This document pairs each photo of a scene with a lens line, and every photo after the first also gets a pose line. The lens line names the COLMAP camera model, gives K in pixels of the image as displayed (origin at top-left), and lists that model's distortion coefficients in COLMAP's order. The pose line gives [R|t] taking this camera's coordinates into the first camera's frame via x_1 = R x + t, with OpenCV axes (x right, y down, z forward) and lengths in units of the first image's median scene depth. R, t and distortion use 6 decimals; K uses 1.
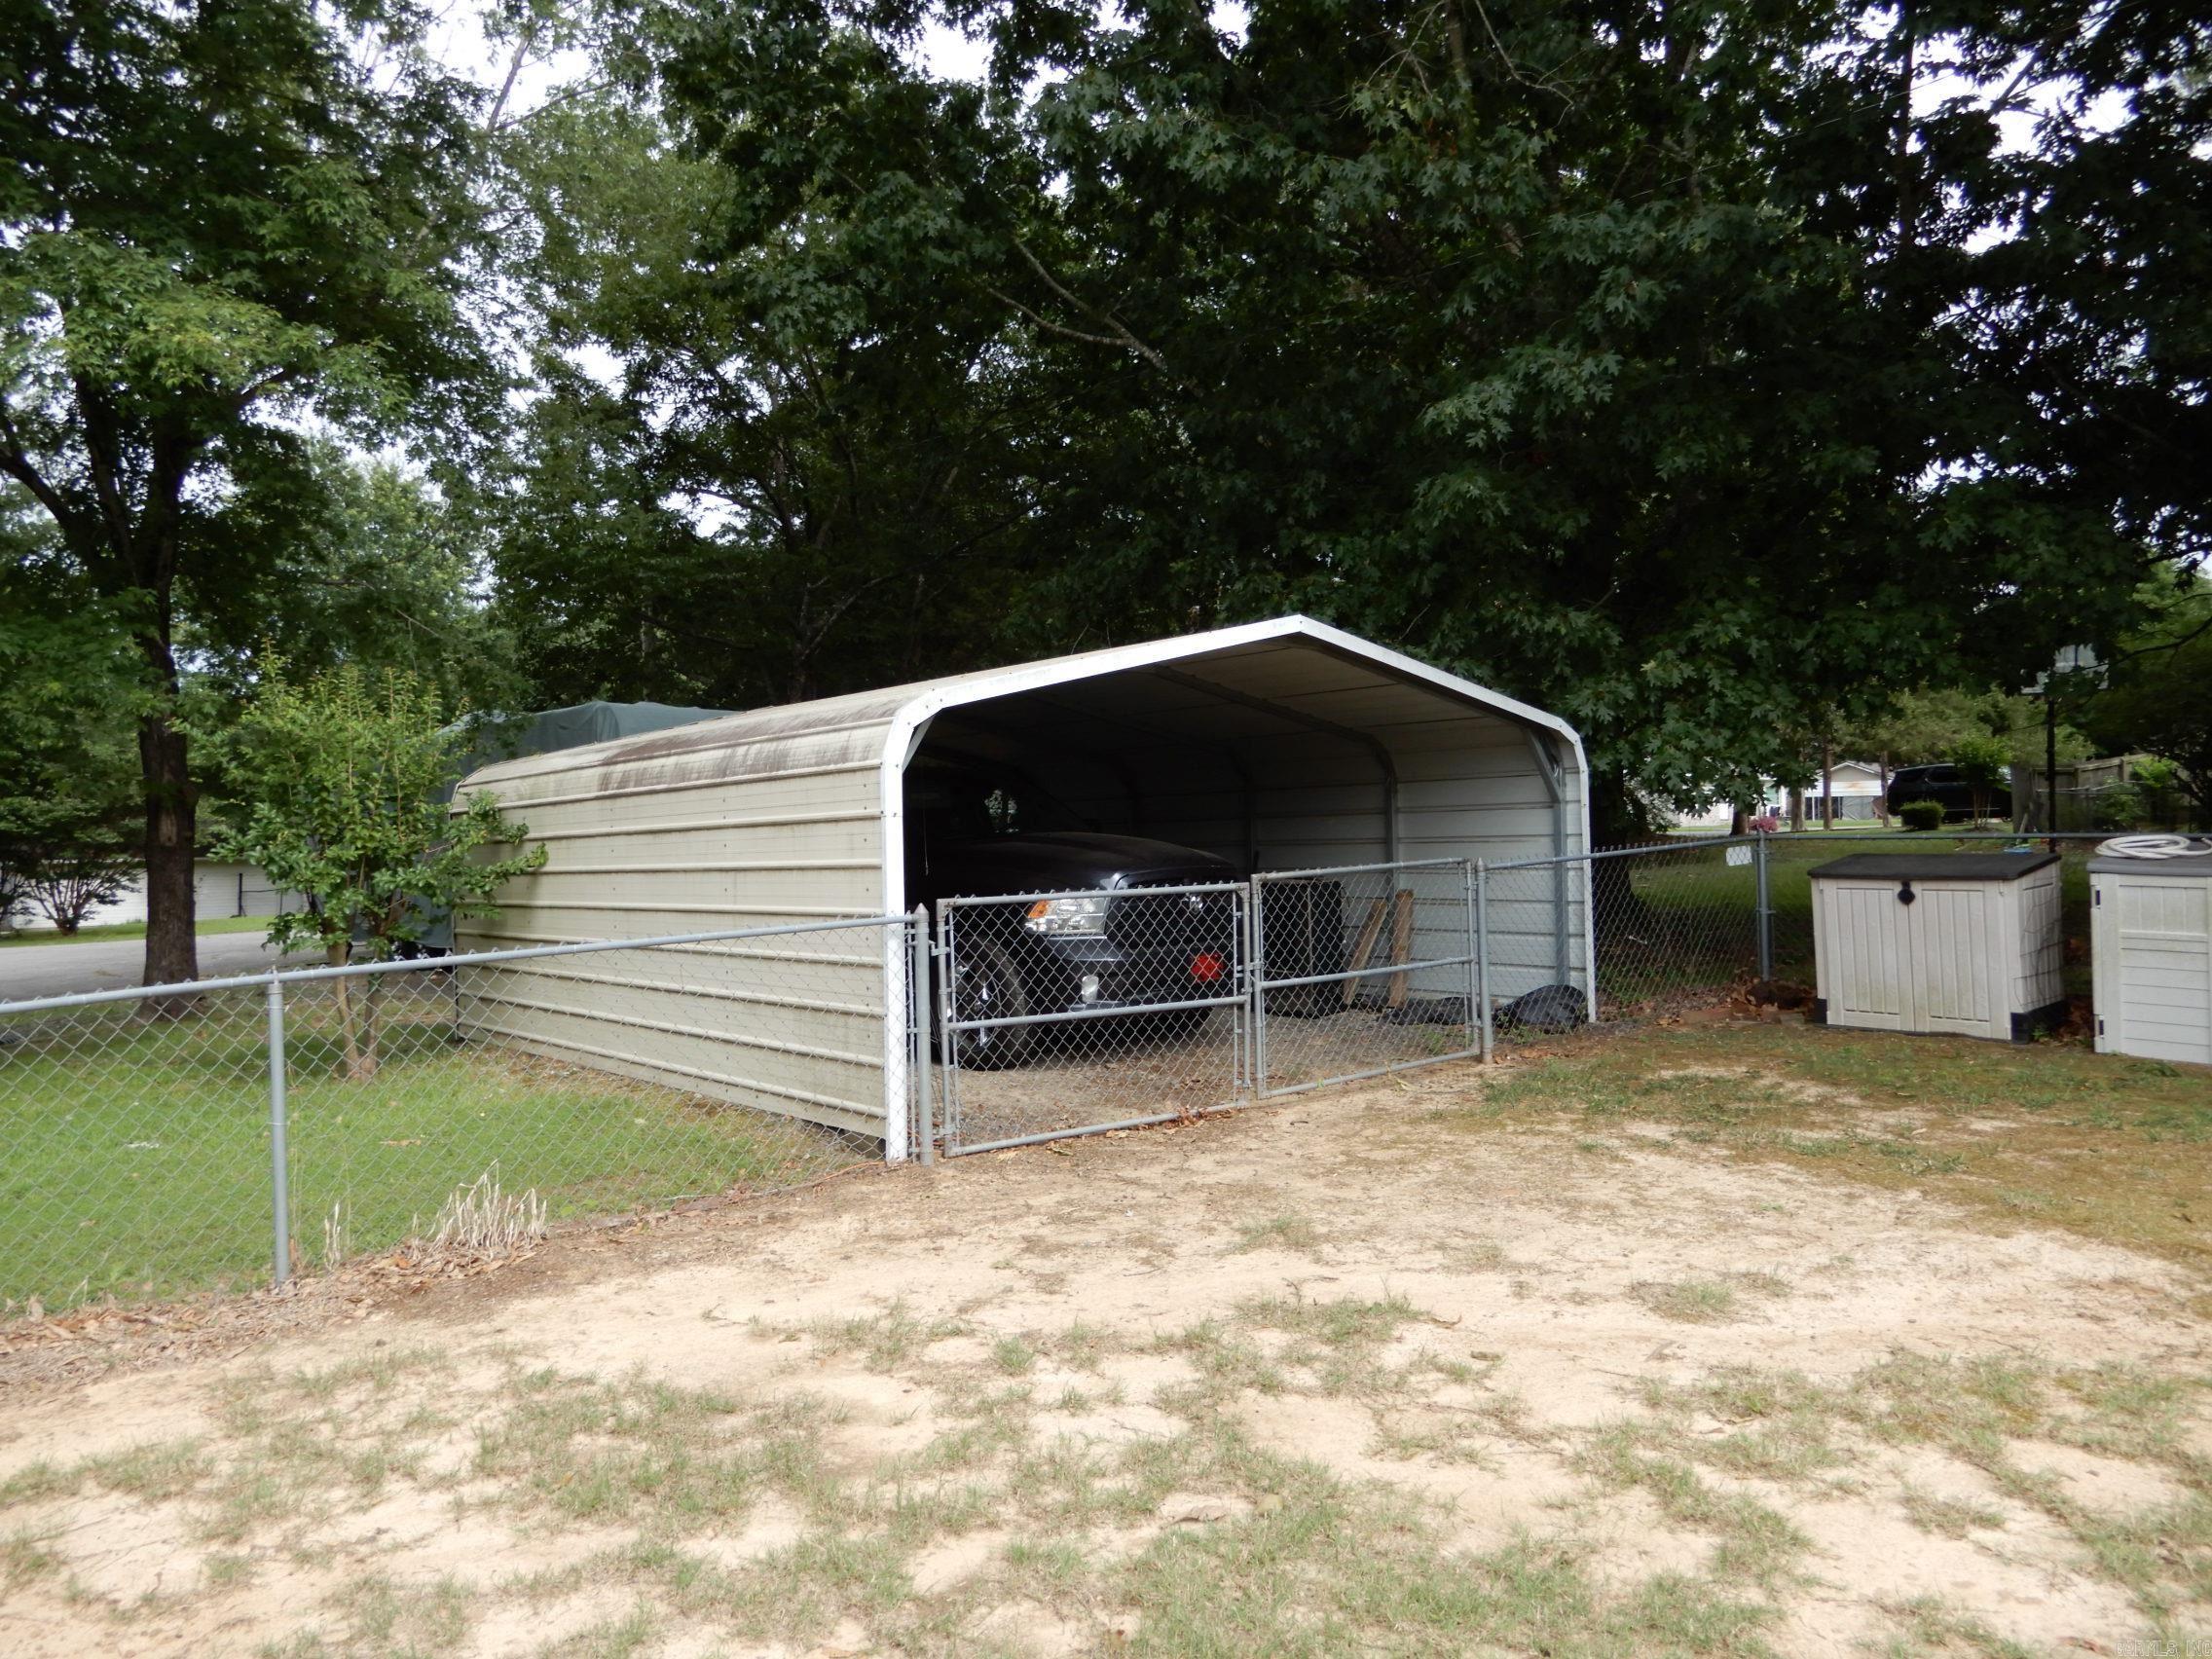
lens RADIAL K [[1539.2, 0, 1096.2], [0, 1539.2, 835.2], [0, 0, 1]] dist [0.006180, 0.002003]
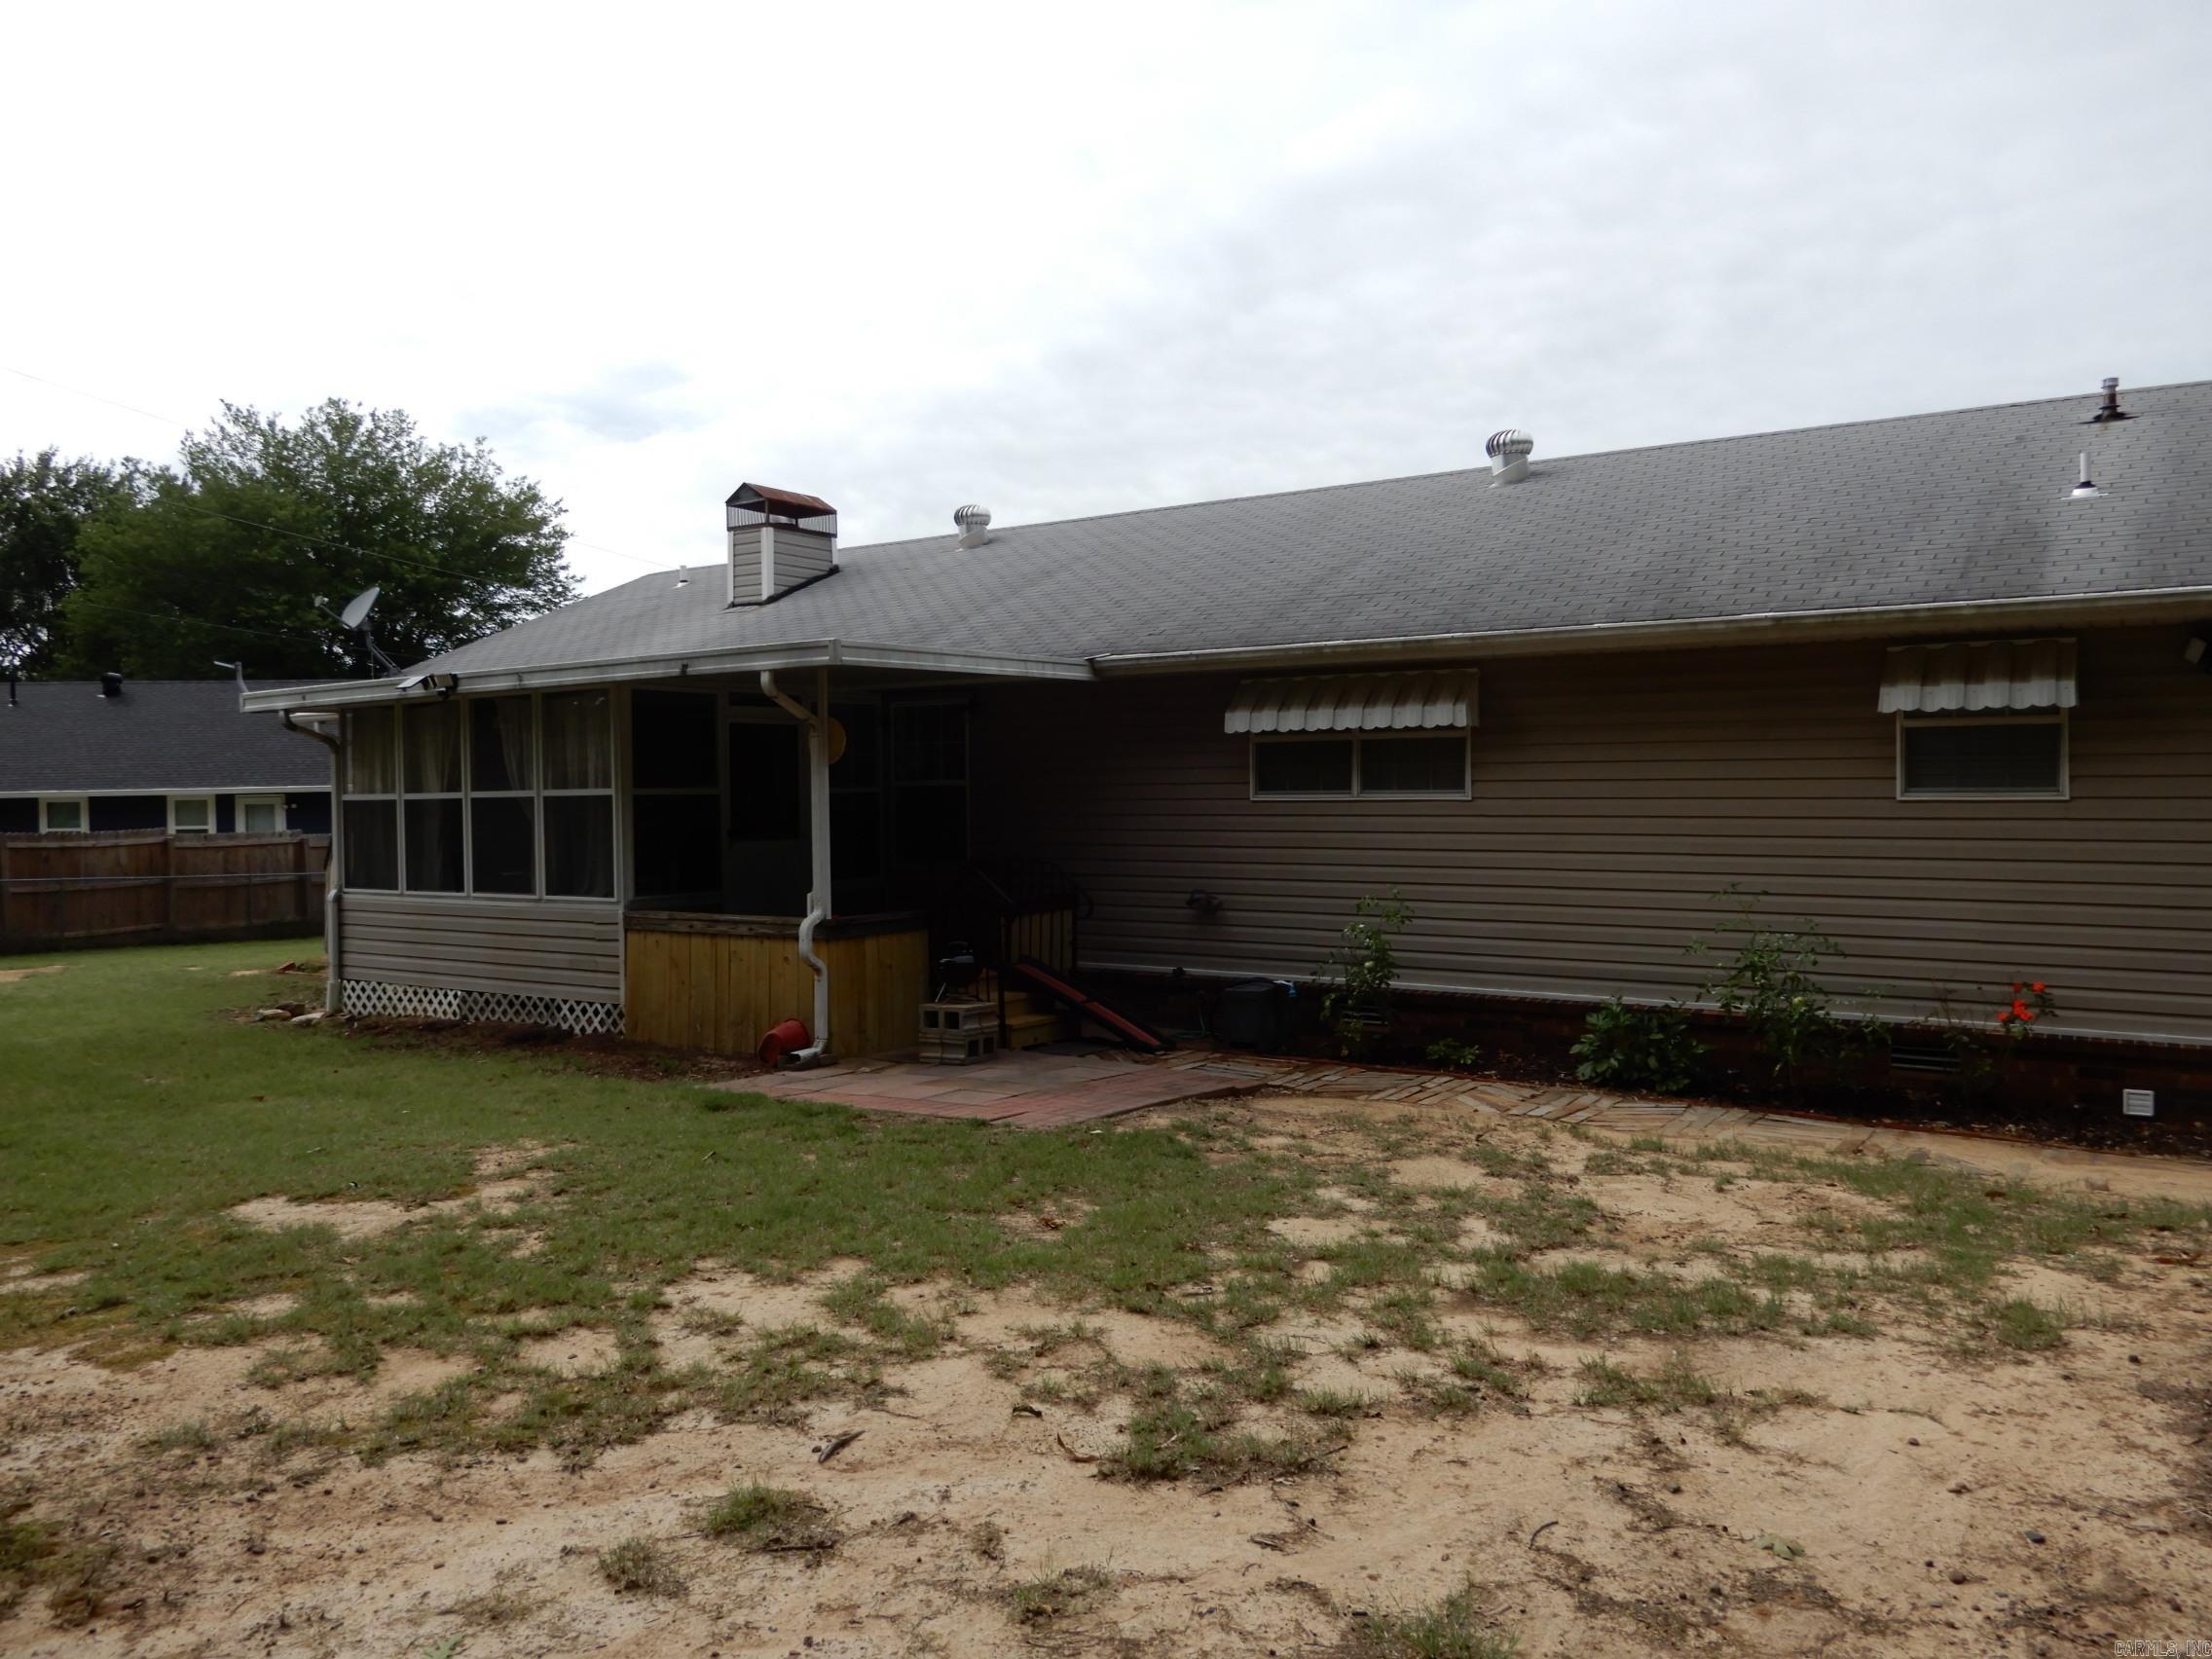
lens RADIAL K [[1593.1, 0, 1107.9], [0, 1593.1, 816.0], [0, 0, 1]] dist [0.012939, -0.008554]
pose [[-0.943889, 0.026957, -0.329160, 0.542117], [0.022483, 0.999596, 0.017390, -0.050263], [0.329496, 0.009014, -0.944114, 2.027964]]
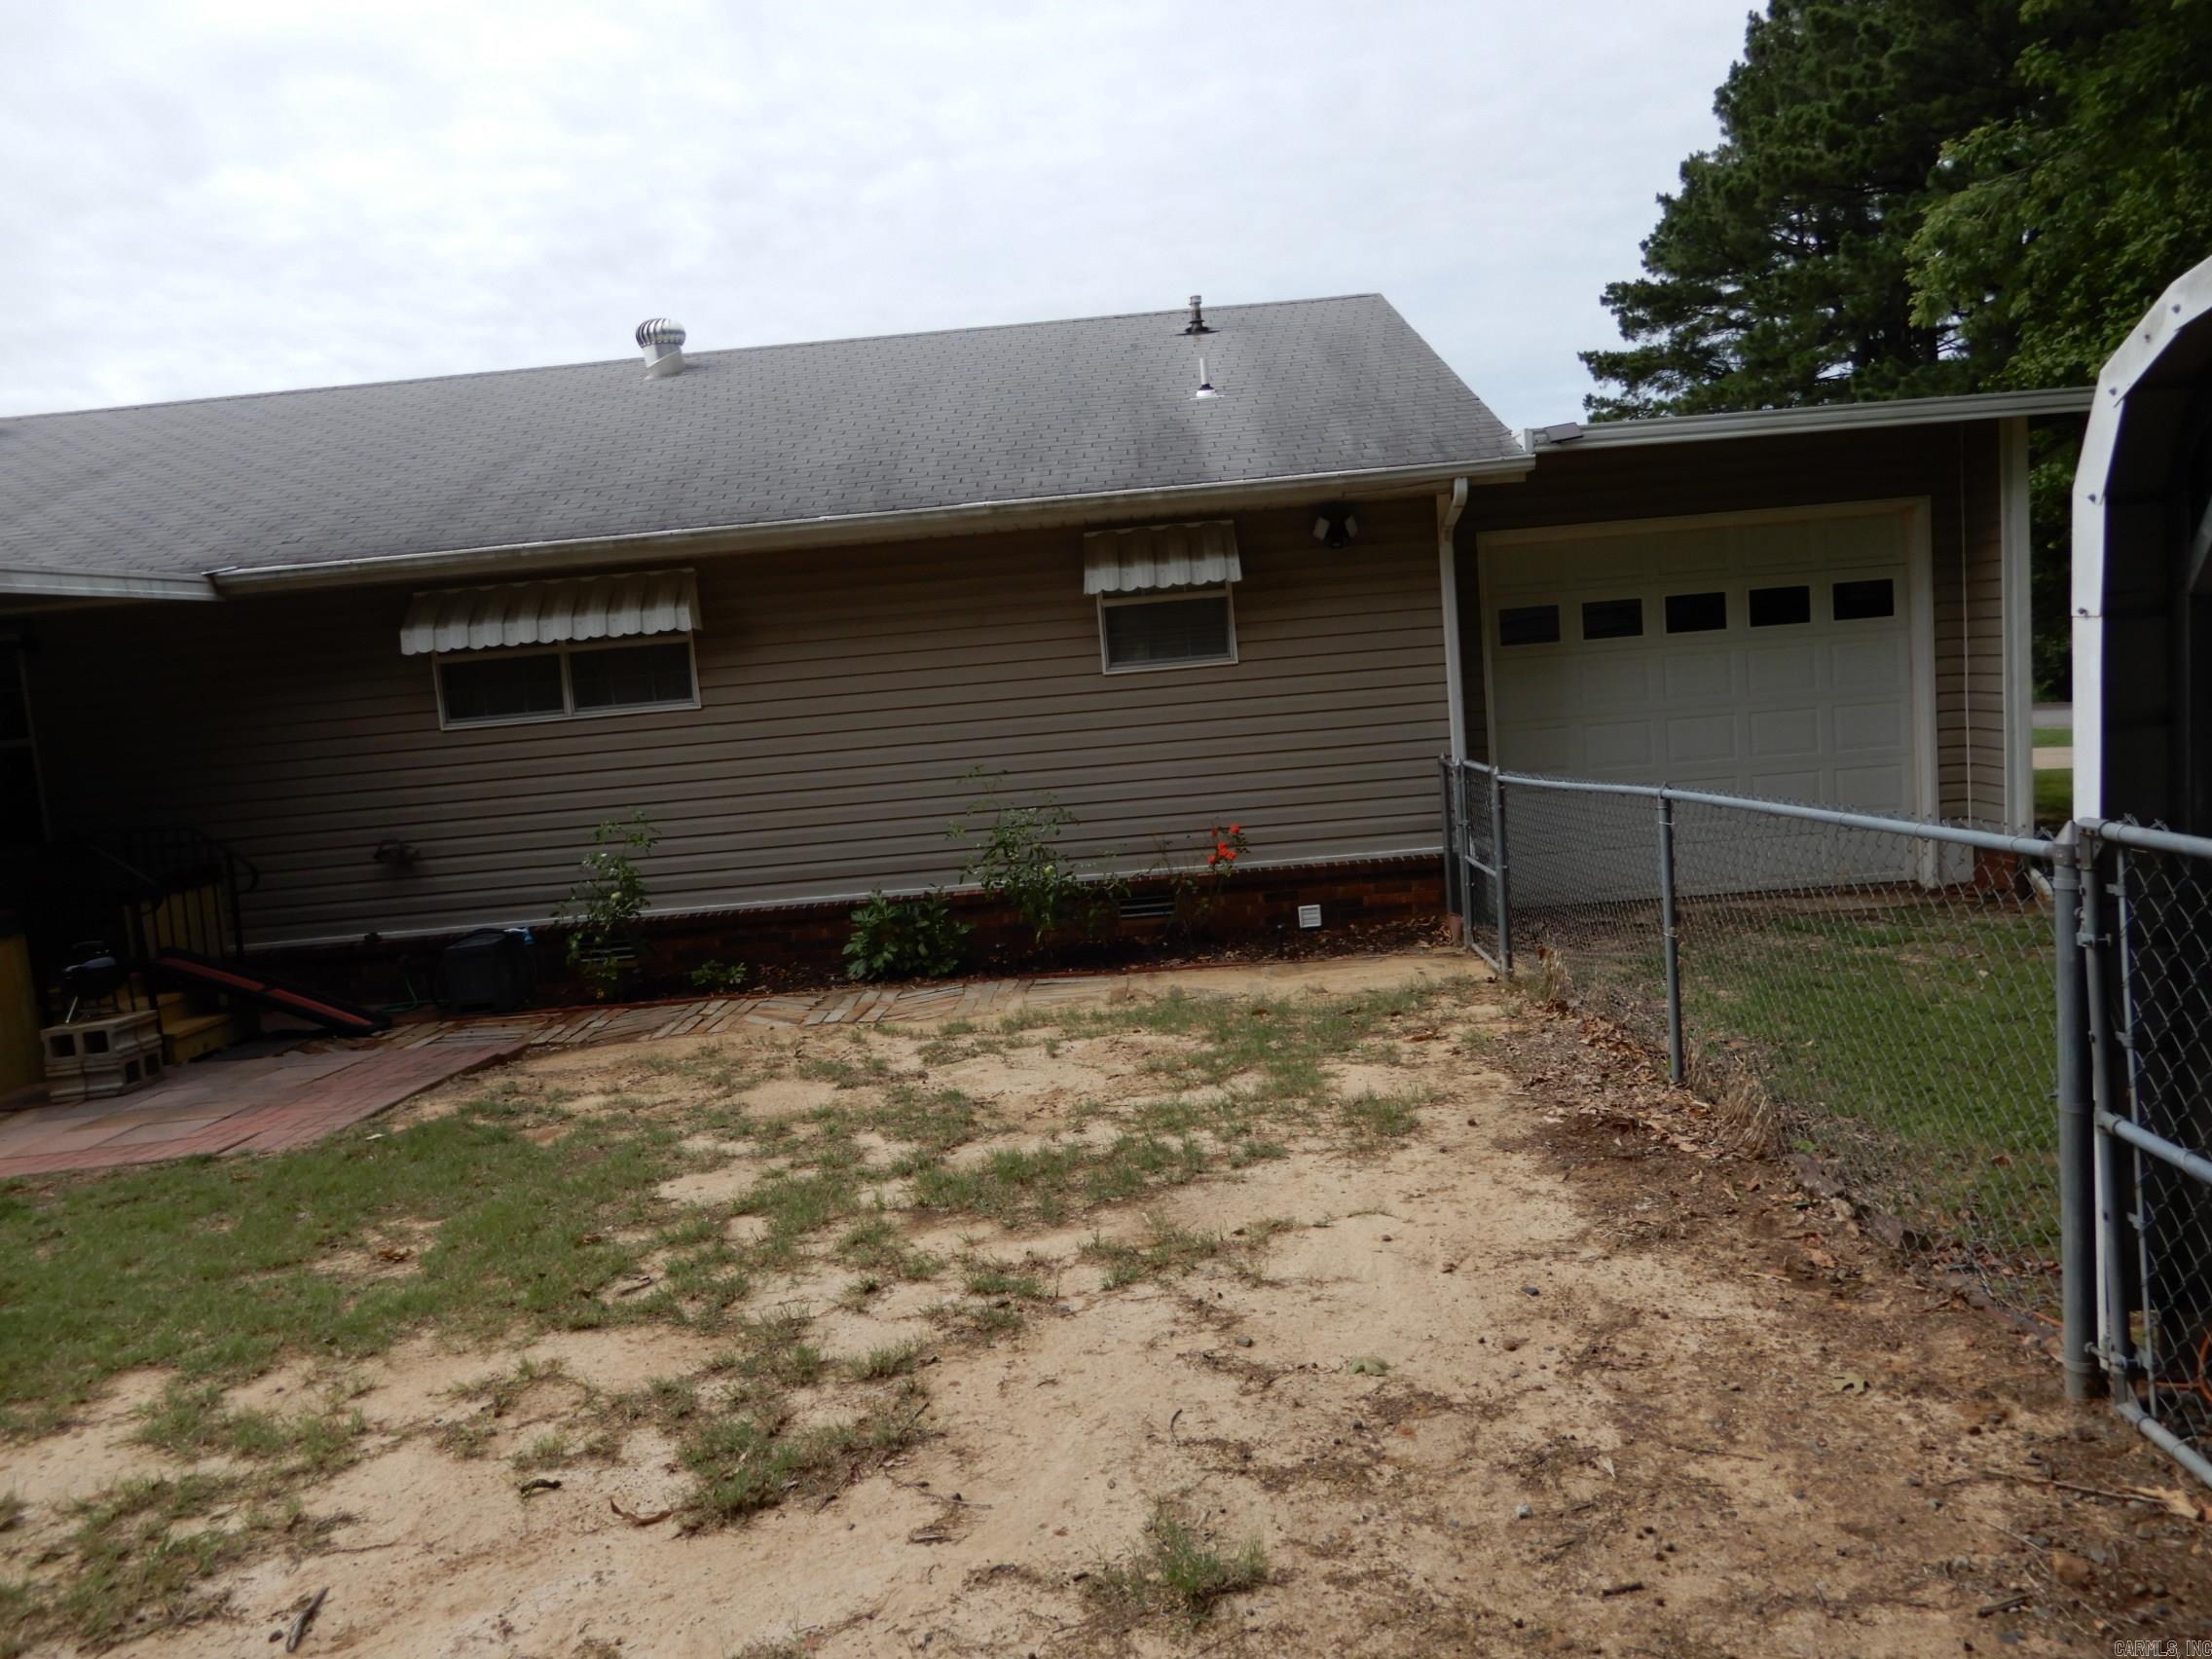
lens RADIAL K [[1593.1, 0, 1107.9], [0, 1593.1, 816.0], [0, 0, 1]] dist [0.012939, -0.008554]
pose [[-0.618274, 0.142056, -0.773019, 0.667276], [0.098206, 0.989786, 0.103344, -0.046034], [0.779803, -0.012020, -0.625909, 1.785803]]
